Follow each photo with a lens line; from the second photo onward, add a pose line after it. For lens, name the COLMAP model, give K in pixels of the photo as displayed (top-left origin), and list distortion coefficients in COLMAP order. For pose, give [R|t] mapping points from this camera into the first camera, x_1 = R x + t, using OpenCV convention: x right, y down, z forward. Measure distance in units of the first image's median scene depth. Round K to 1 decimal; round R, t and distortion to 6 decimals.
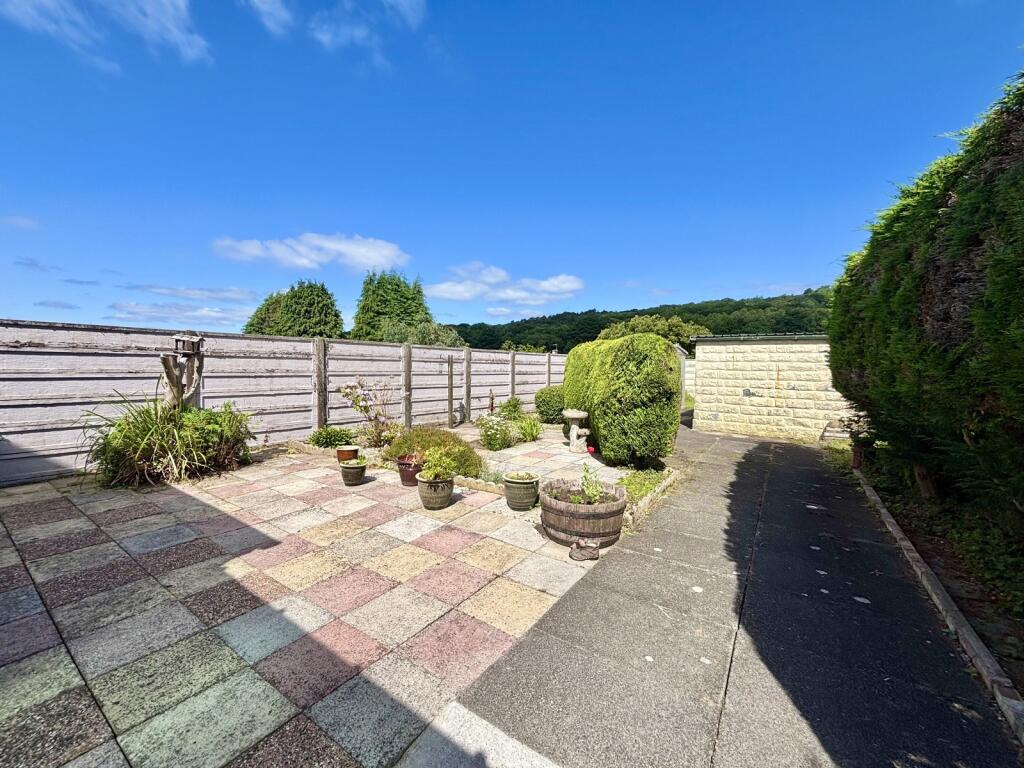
lens RADIAL K [[416.5, 0, 510.5], [0, 416.5, 383.6], [0, 0, 1]] dist [0.000781, 0.000242]
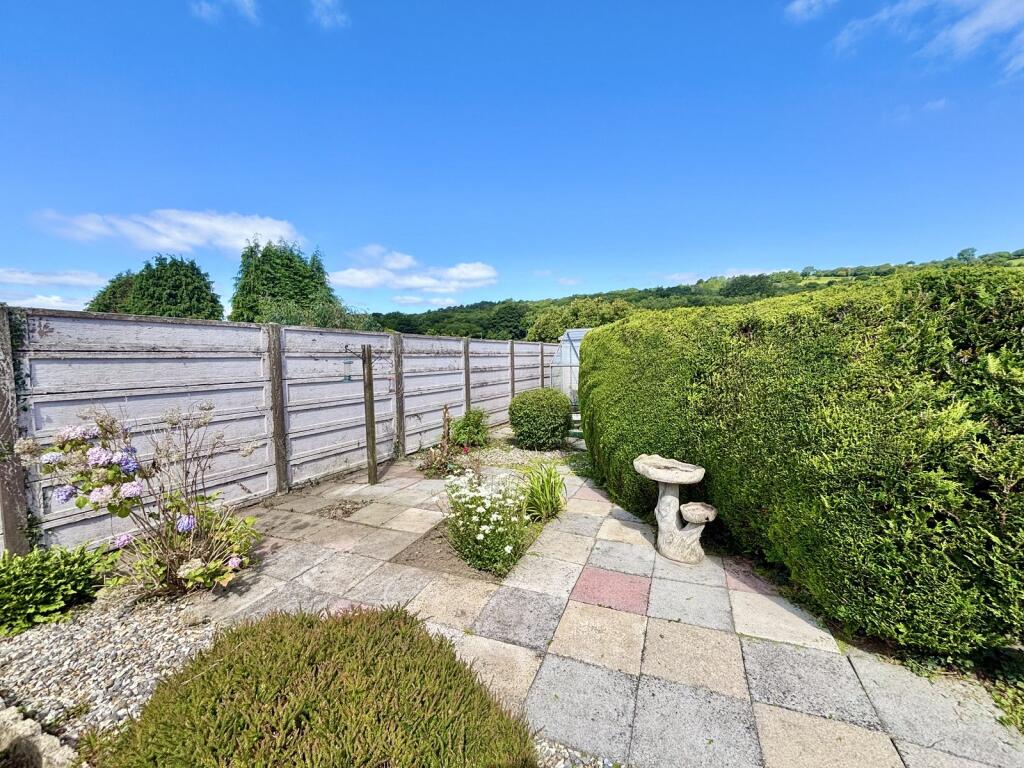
lens RADIAL K [[410.5, 0, 512.0], [0, 410.5, 384.0], [0, 0, 1]] dist [-0.001087, -0.000436]
pose [[0.979086, -0.039741, 0.199526, -0.064983], [0.034362, 0.998949, 0.030350, -0.026230], [-0.200523, -0.022859, 0.979422, 0.424164]]
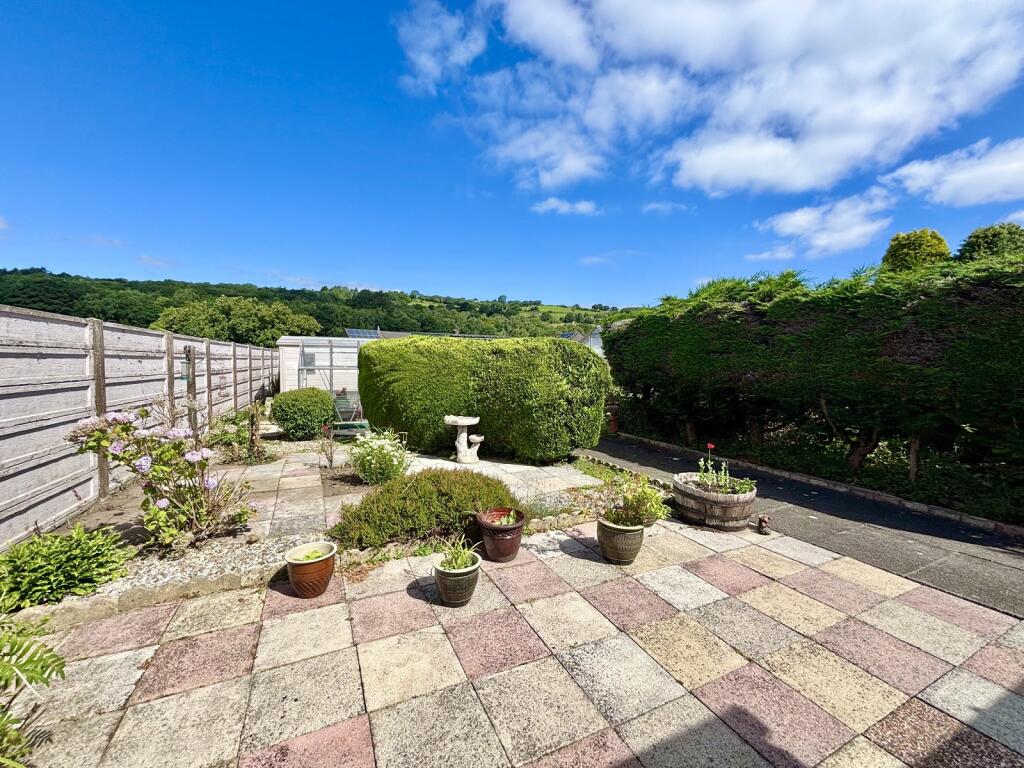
lens RADIAL K [[416.5, 0, 510.5], [0, 416.5, 383.6], [0, 0, 1]] dist [0.000781, 0.000242]
pose [[0.490919, -0.048892, 0.869832, -0.391839], [0.026443, 0.998800, 0.041217, -0.027543], [-0.870804, 0.002767, 0.491623, 0.332216]]
